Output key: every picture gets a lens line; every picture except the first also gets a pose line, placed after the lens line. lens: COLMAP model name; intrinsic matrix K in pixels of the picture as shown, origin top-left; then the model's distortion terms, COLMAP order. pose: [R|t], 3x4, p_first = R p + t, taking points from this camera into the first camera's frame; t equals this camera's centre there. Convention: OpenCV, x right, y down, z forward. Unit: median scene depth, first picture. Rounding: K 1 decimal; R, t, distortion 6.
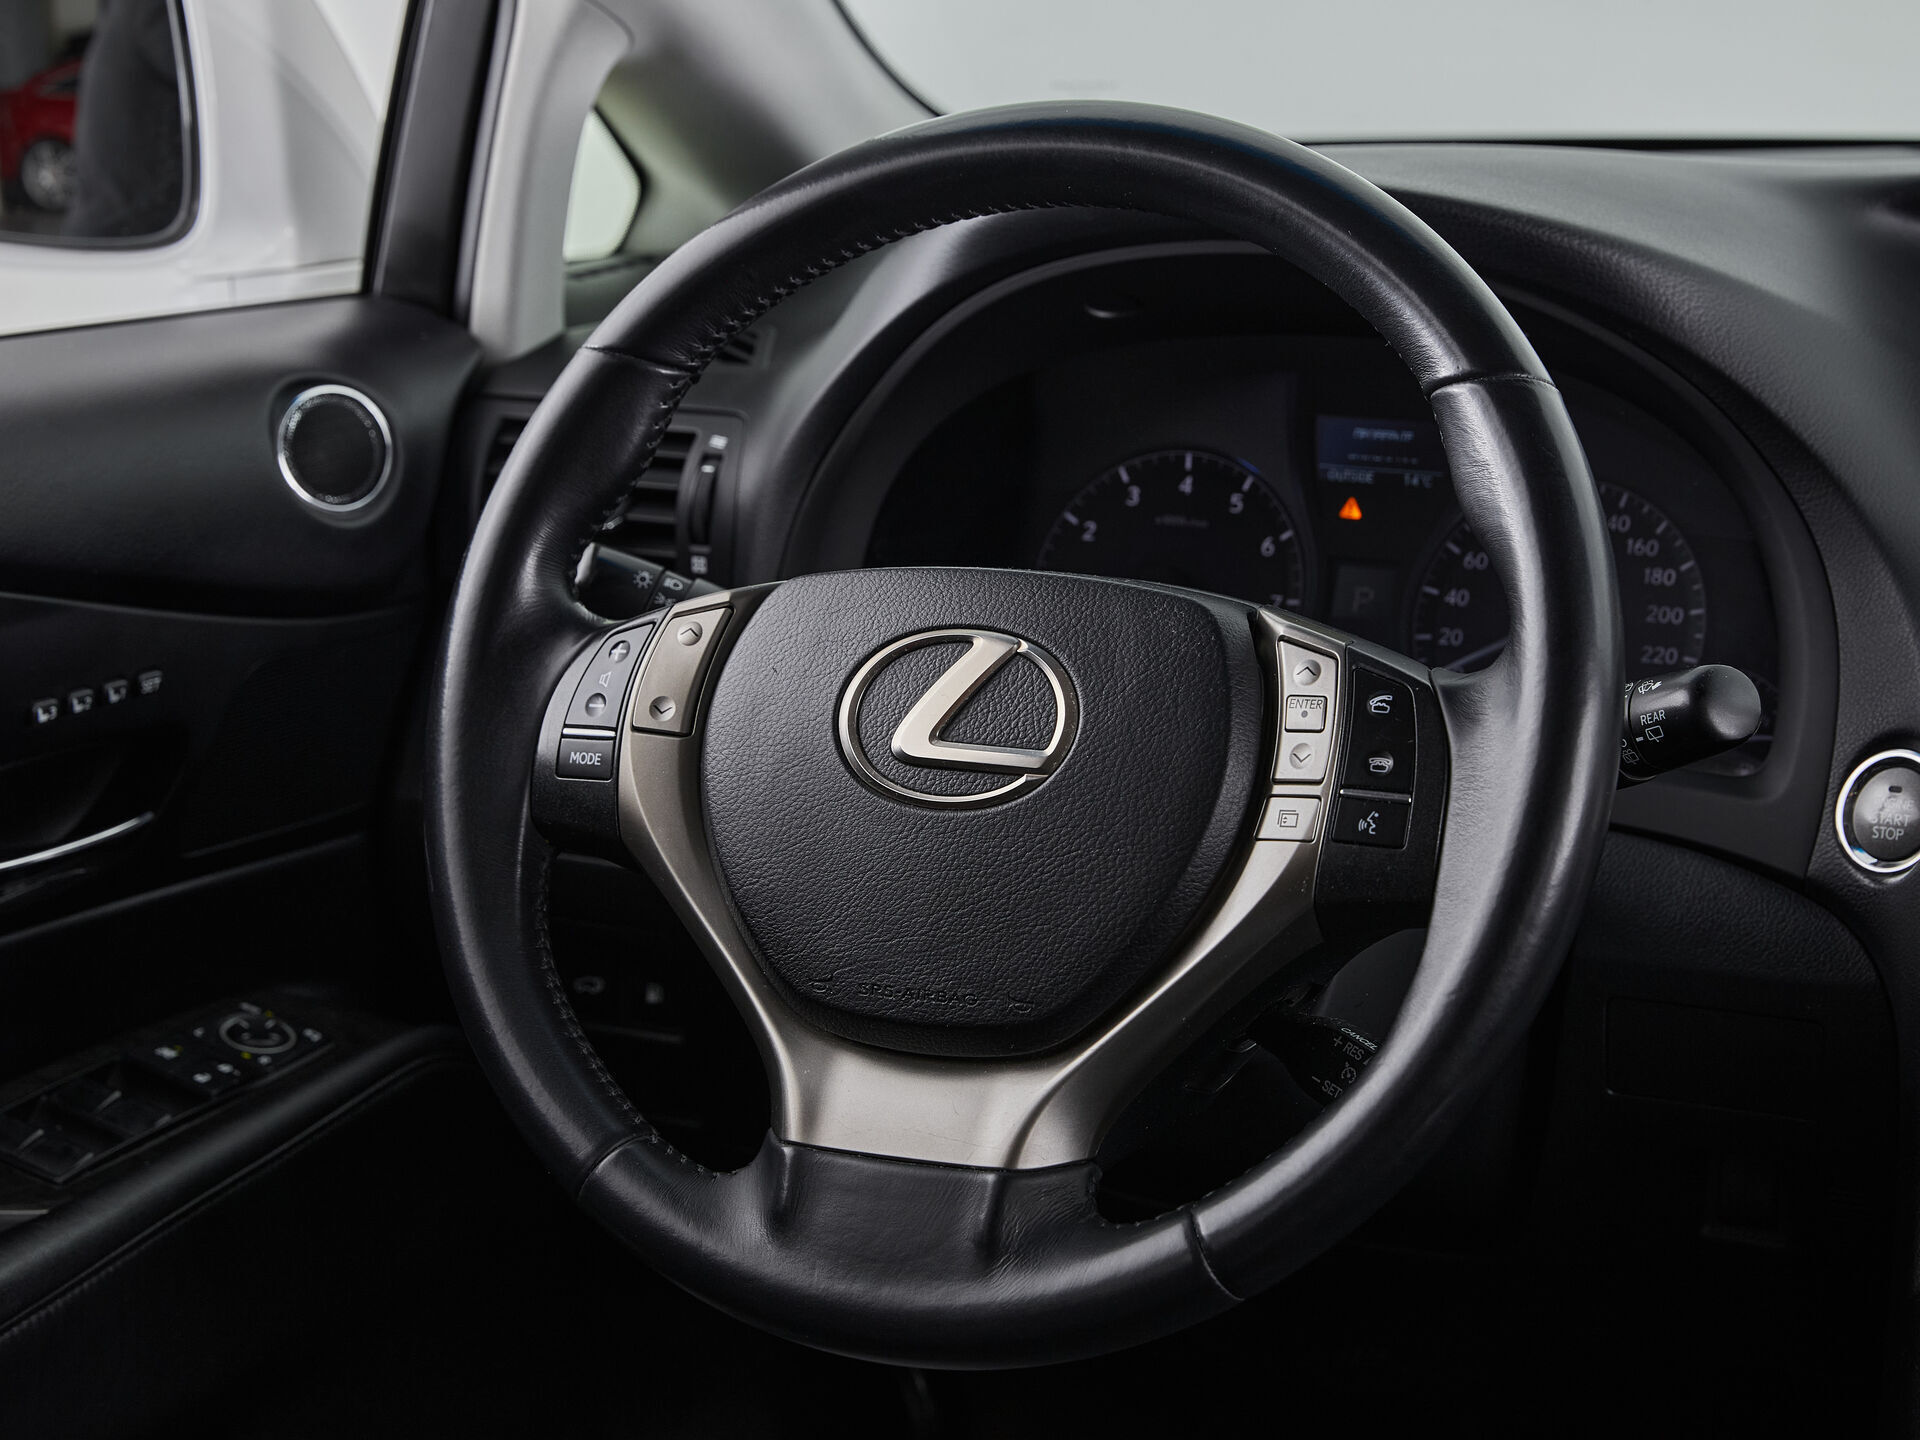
lens RADIAL K [[3978.0, 0, 960.0], [0, 3978.0, 720.0], [0, 0, 1]] dist [-0.051355, -0.180169]
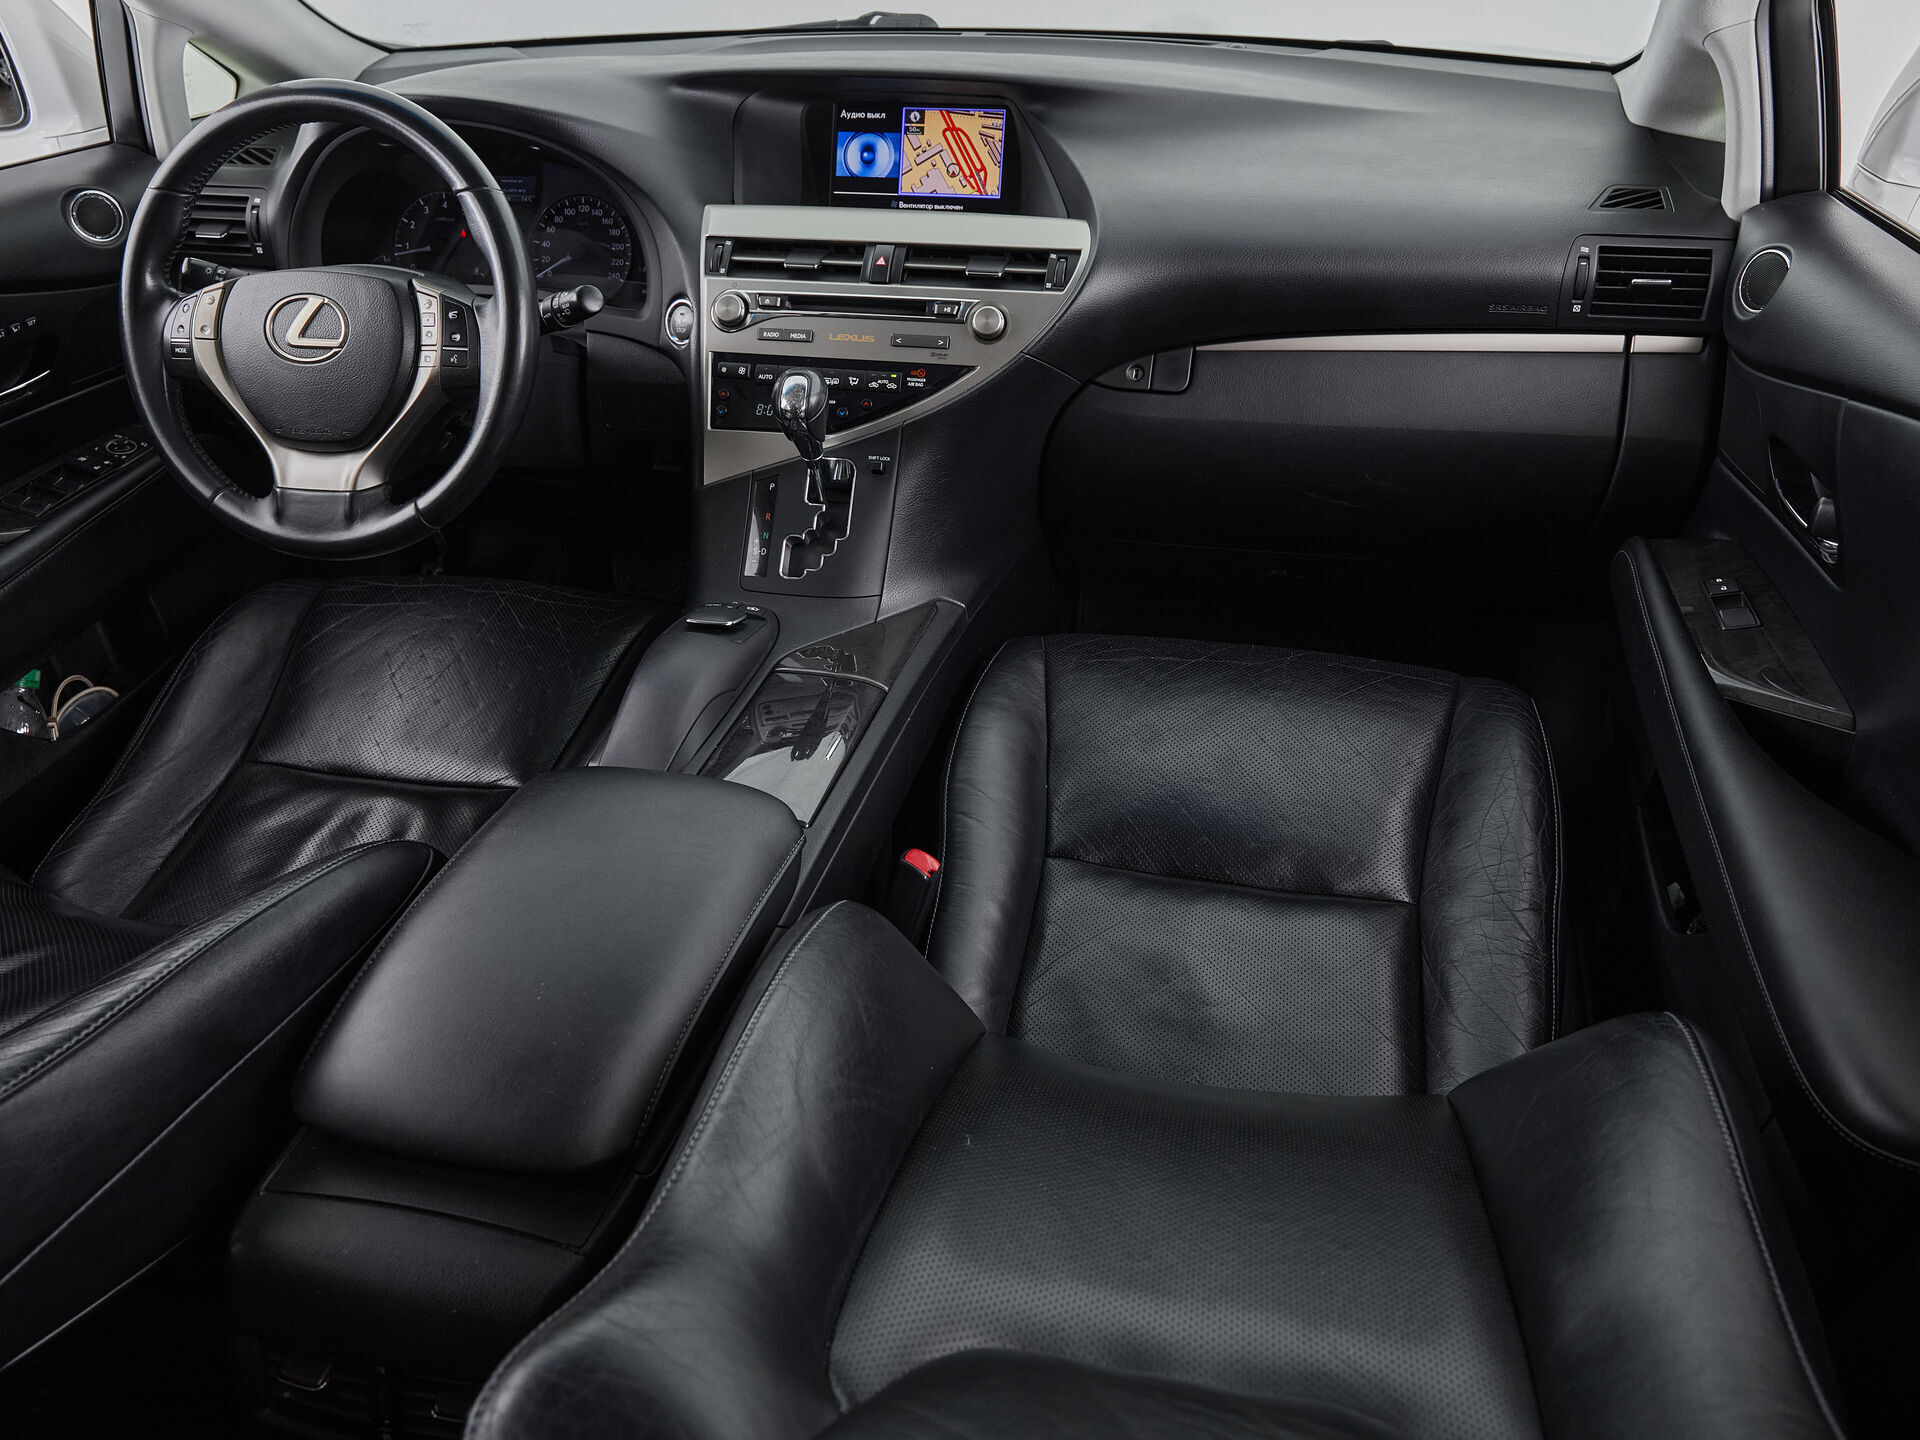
lens RADIAL K [[1435.1, 0, 966.0], [0, 1435.1, 706.5], [0, 0, 1]] dist [-0.011190, -0.002297]
pose [[0.972368, -0.137543, 0.188634, 0.219037], [0.065239, 0.935916, 0.346128, -0.068363], [-0.224153, -0.324257, 0.919028, -0.103154]]
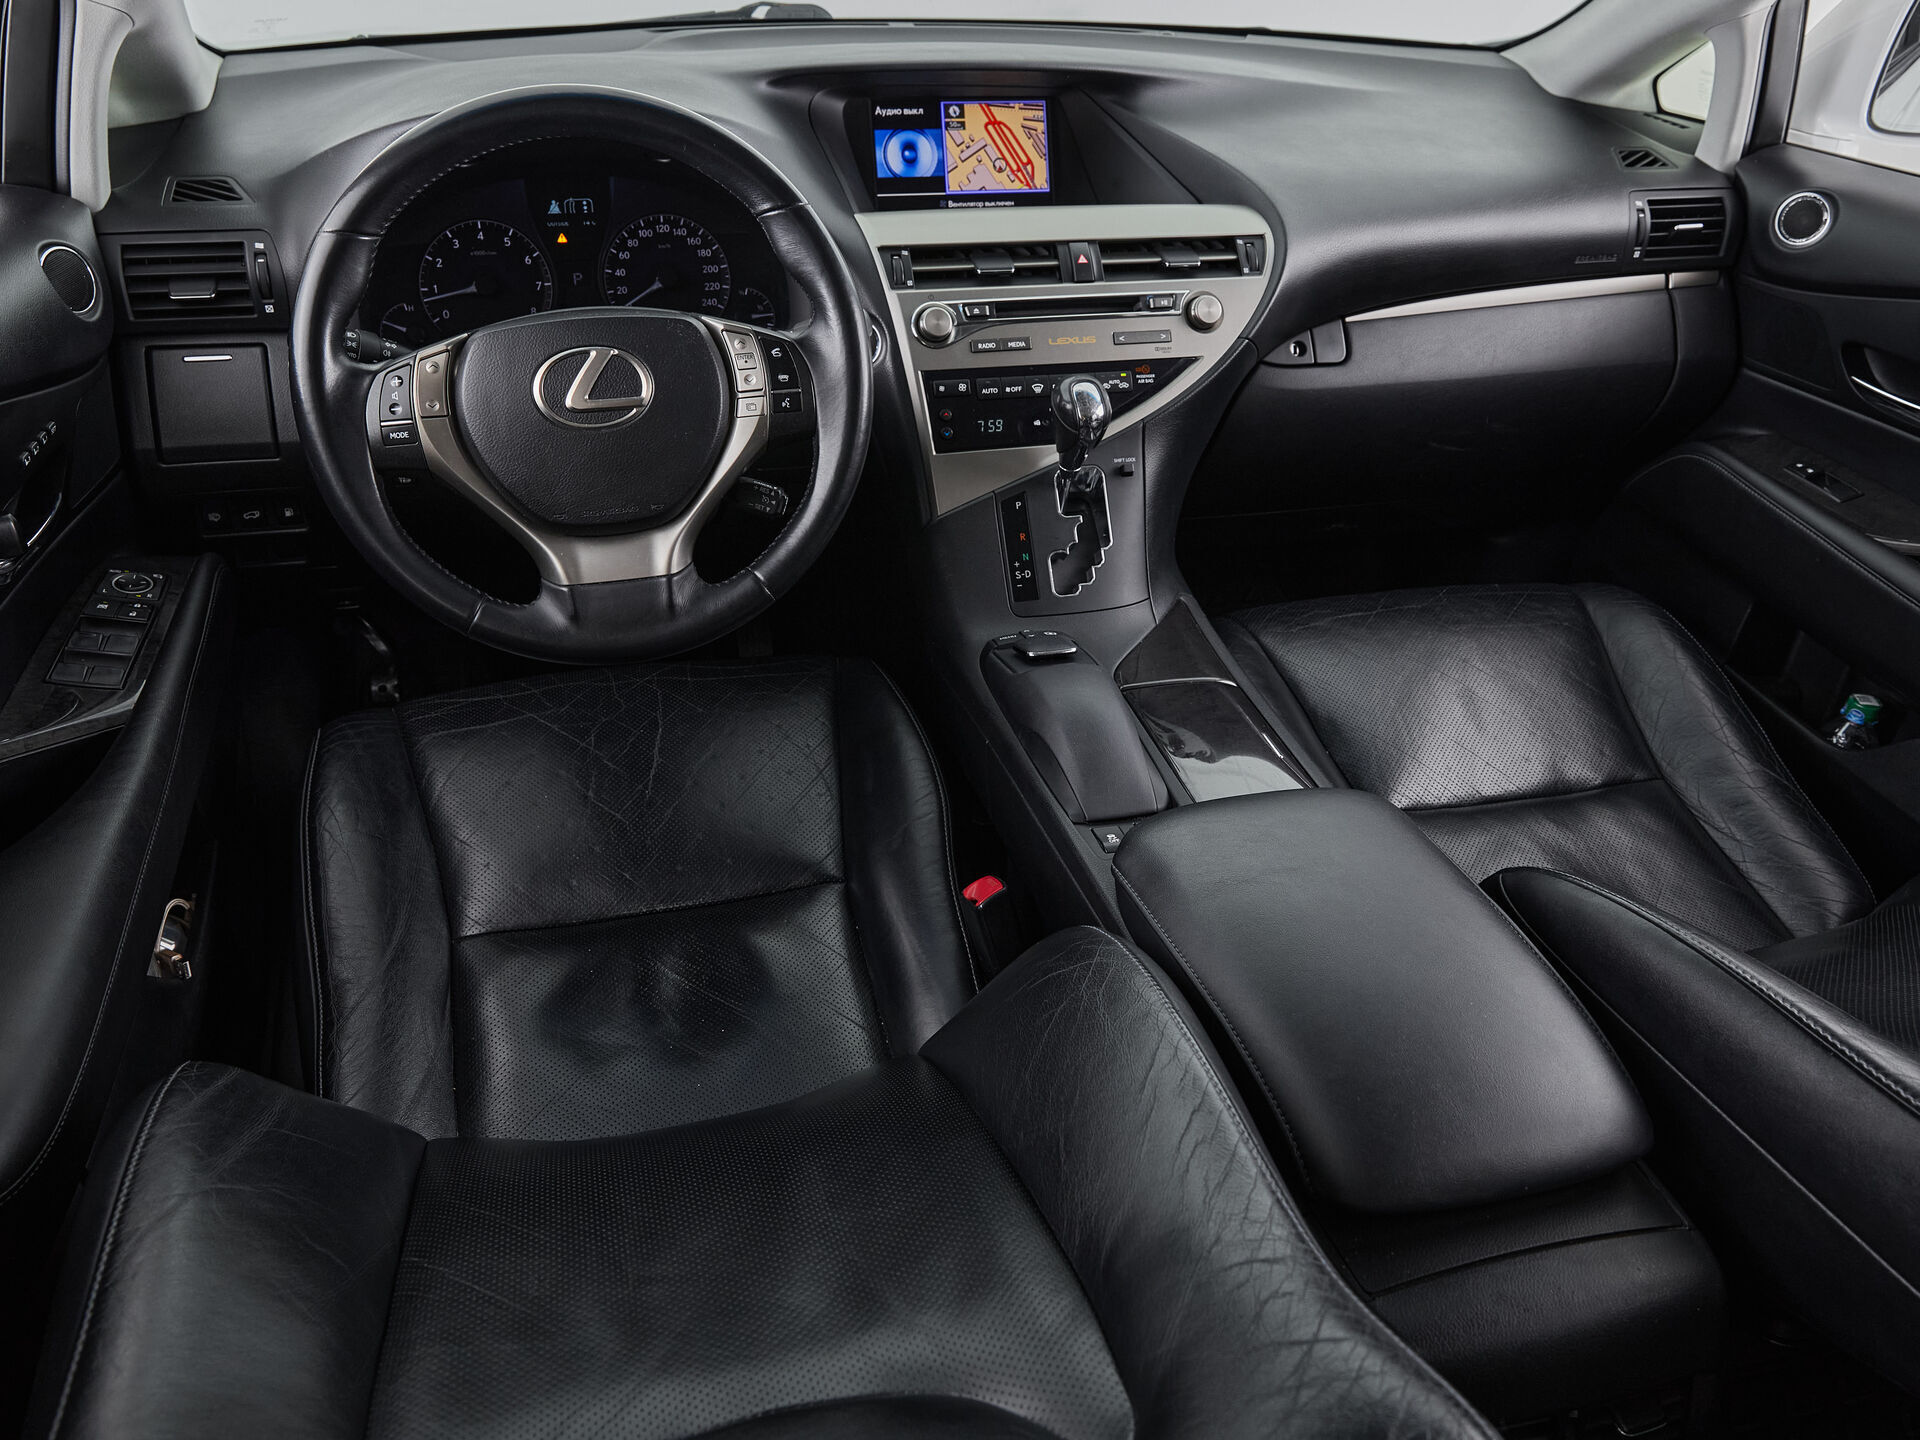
lens RADIAL K [[1471.2, 0, 955.7], [0, 1471.2, 727.0], [0, 0, 1]] dist [-0.012188, -0.000025]
pose [[0.764942, -0.324834, 0.556190, -0.369718], [0.105229, 0.914939, 0.389632, -0.127862], [-0.635446, -0.239519, 0.734057, 0.200137]]
